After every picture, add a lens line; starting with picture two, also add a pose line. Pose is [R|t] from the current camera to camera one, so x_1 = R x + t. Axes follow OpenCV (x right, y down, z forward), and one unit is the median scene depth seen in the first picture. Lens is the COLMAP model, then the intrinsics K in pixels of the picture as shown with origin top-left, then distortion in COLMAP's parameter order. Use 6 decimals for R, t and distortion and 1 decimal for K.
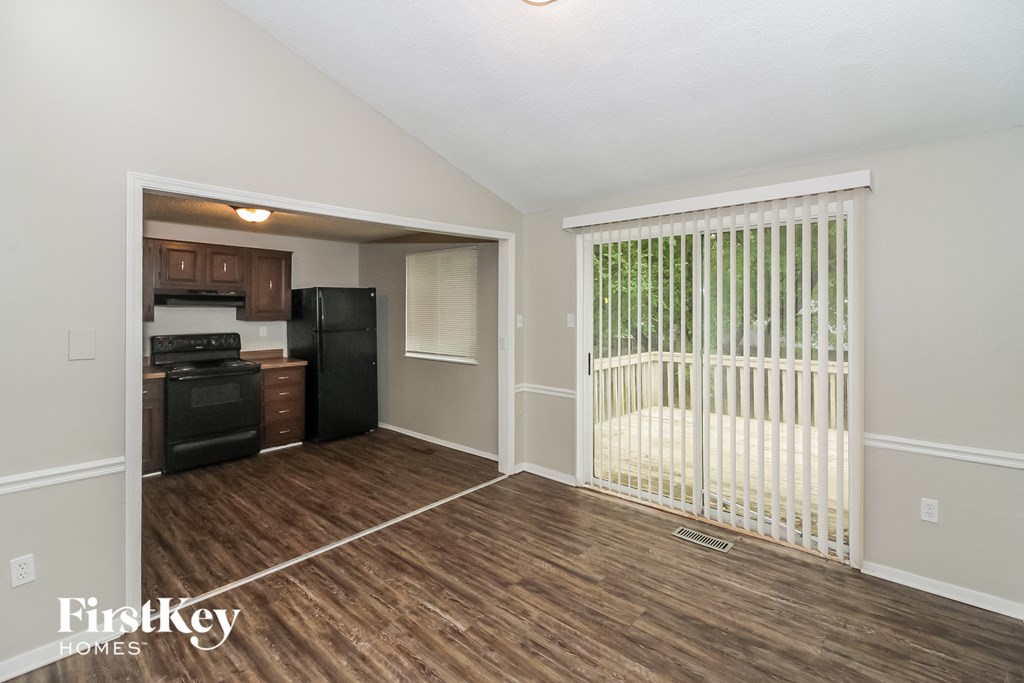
lens RADIAL K [[474.5, 0, 525.3], [0, 474.5, 304.3], [0, 0, 1]] dist [-0.004770, -0.001621]
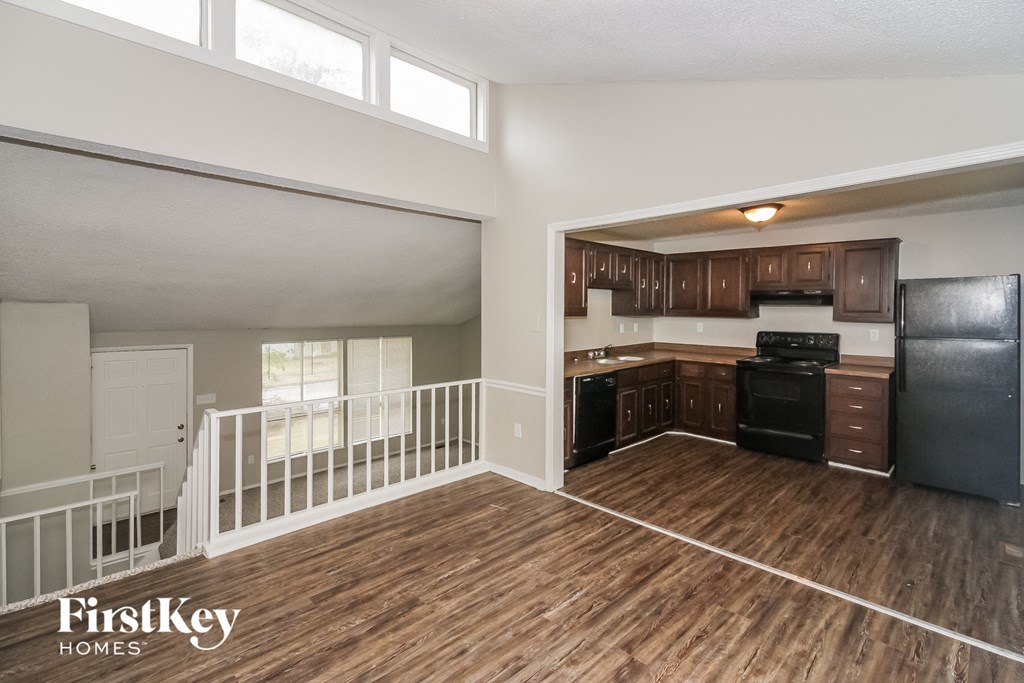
lens RADIAL K [[474.5, 0, 516.5], [0, 474.5, 313.4], [0, 0, 1]] dist [-0.004770, -0.001621]
pose [[-0.083035, 0.008360, -0.996512, 0.697402], [-0.003658, 0.999956, 0.008694, 0.025468], [0.996540, 0.004367, -0.083001, 0.811147]]
